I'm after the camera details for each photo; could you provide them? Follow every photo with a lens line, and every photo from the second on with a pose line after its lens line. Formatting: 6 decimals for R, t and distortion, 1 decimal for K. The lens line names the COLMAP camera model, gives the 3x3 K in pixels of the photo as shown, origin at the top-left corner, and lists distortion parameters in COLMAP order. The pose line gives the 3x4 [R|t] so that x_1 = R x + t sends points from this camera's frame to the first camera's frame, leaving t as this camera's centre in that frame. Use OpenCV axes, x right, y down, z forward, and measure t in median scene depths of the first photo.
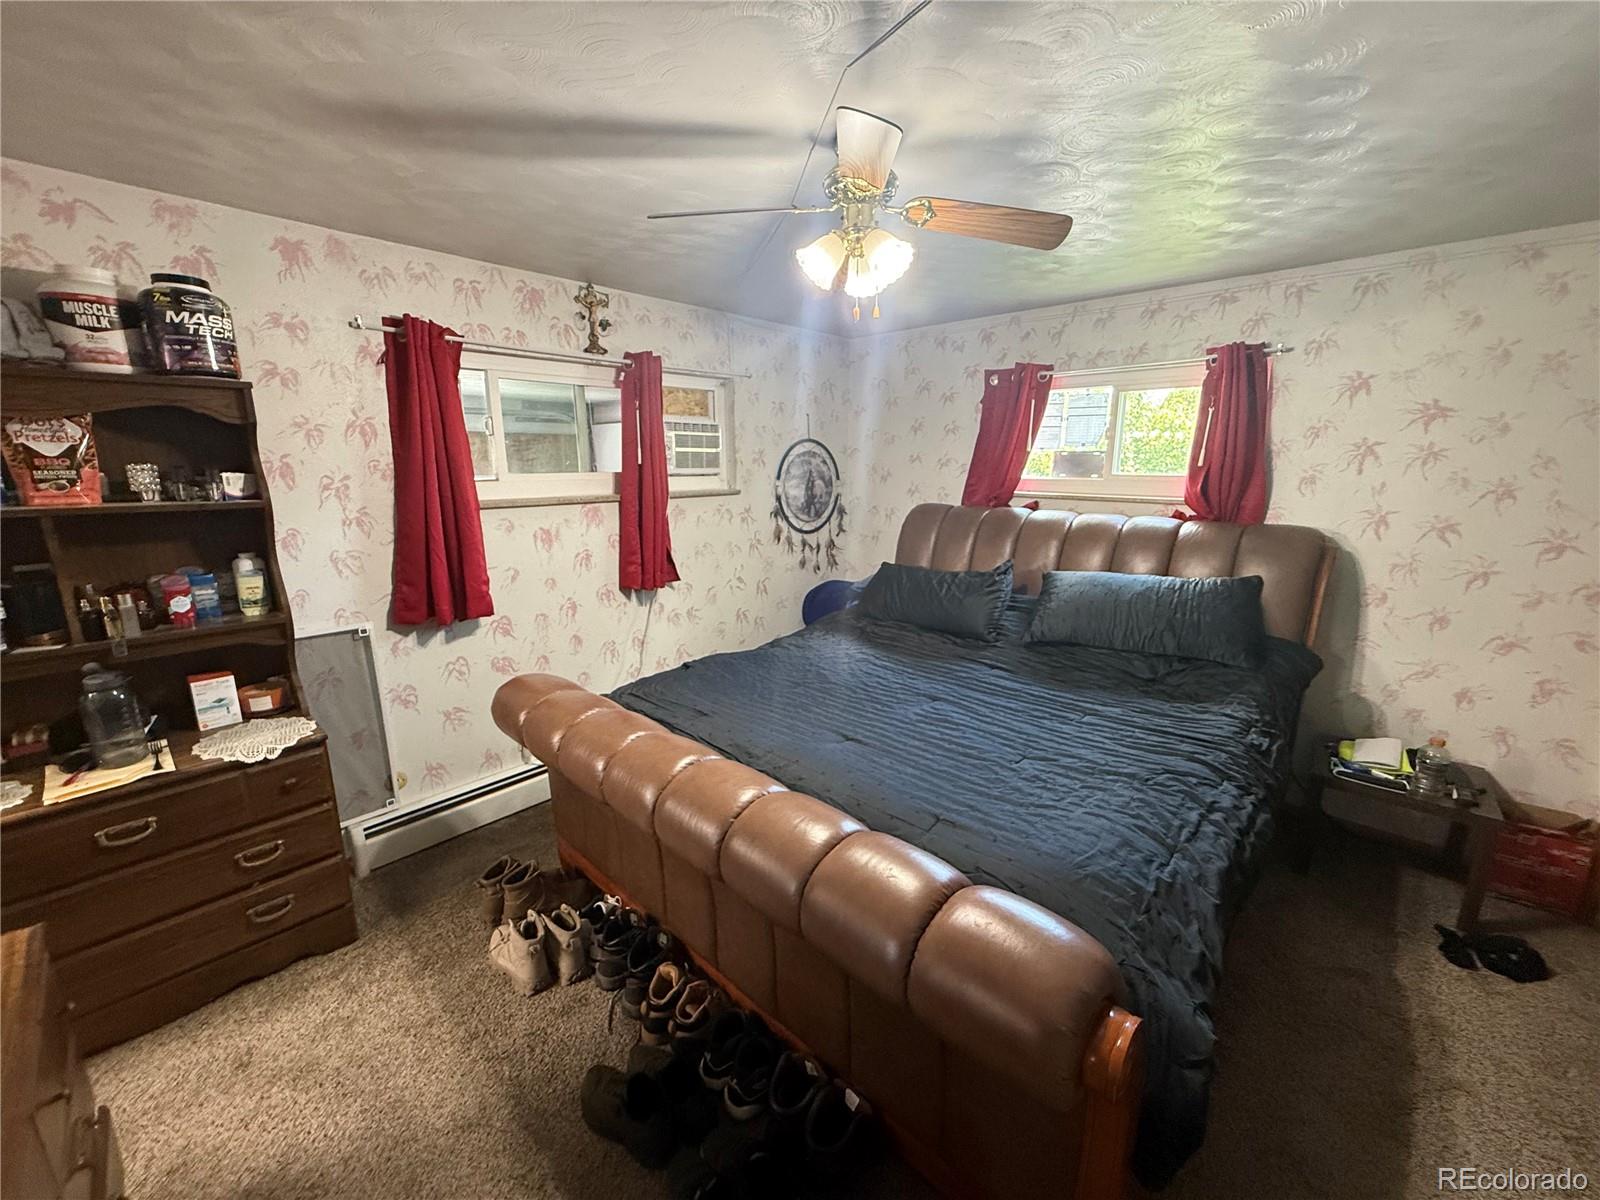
lens RADIAL K [[648.4, 0, 800.0], [0, 648.4, 600.0], [0, 0, 1]] dist [0.000268, 0.000198]
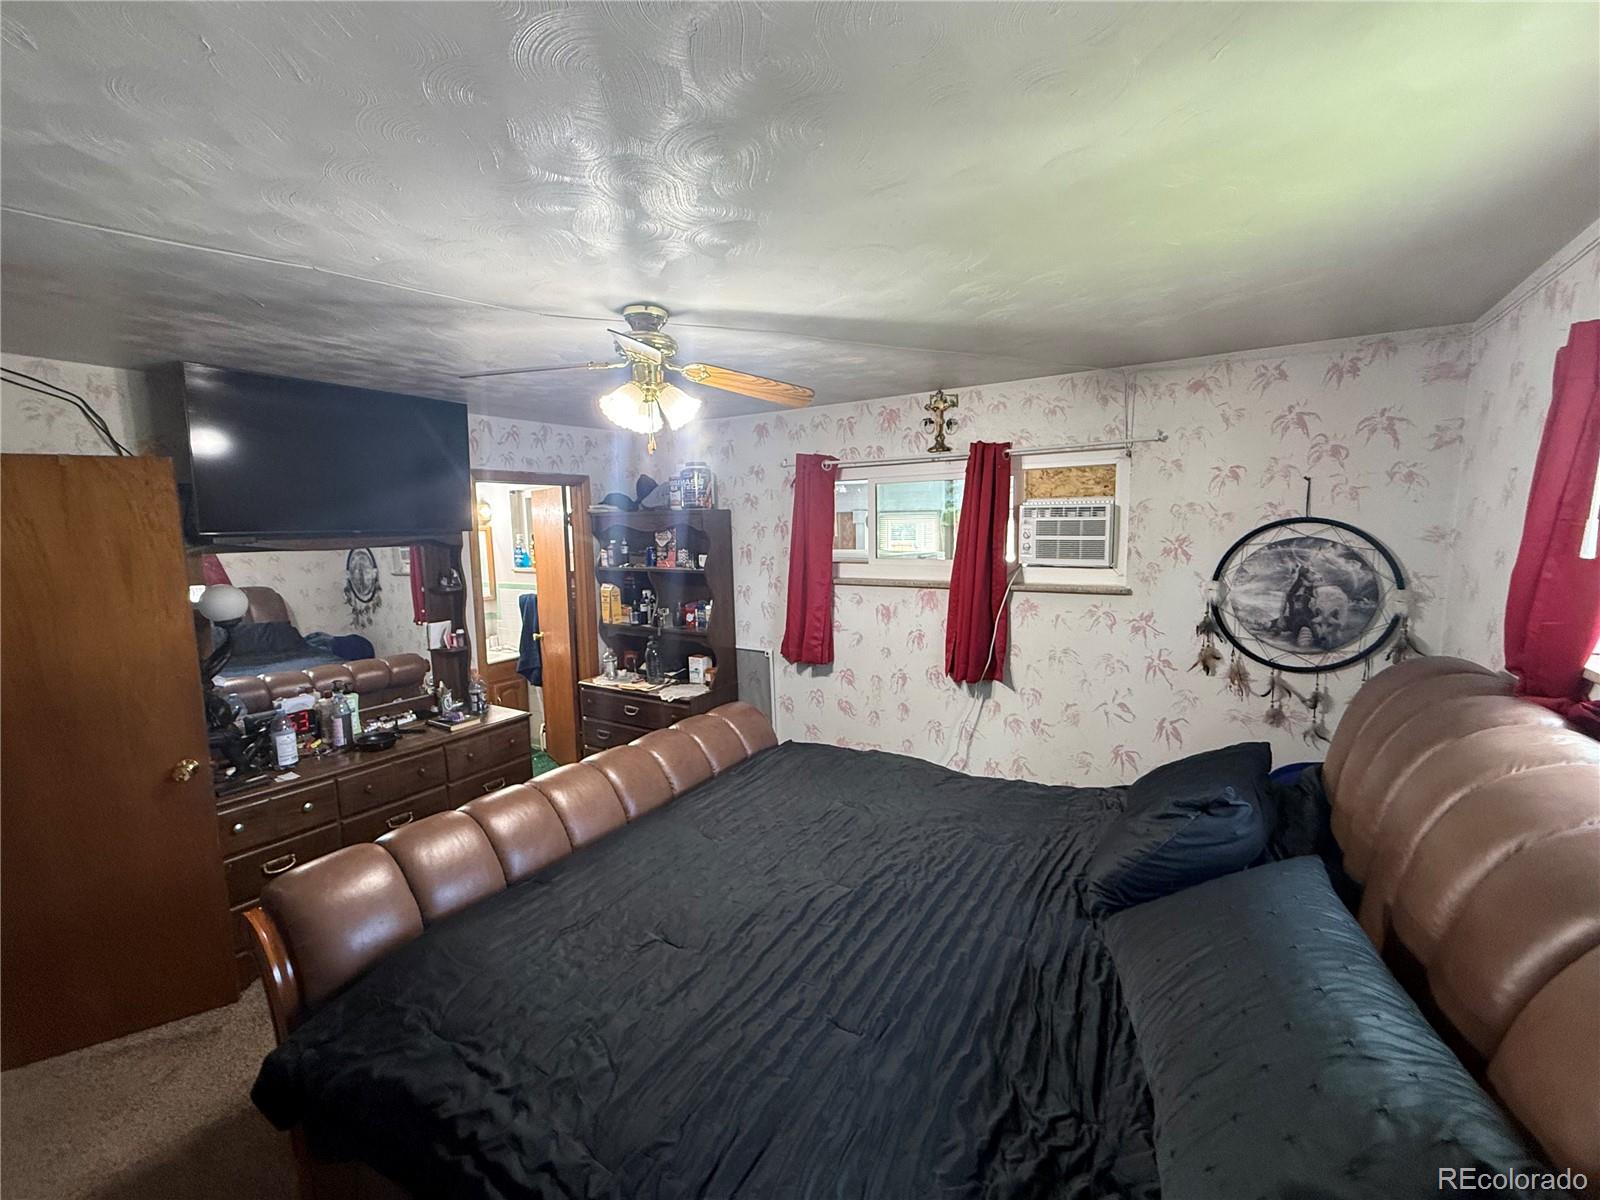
lens RADIAL K [[648.4, 0, 800.0], [0, 648.4, 600.0], [0, 0, 1]] dist [0.000268, 0.000198]
pose [[0.182070, 0.106512, -0.977500, 0.643052], [-0.196729, 0.977962, 0.069920, -0.151502], [0.963405, 0.179572, 0.199012, 0.542233]]
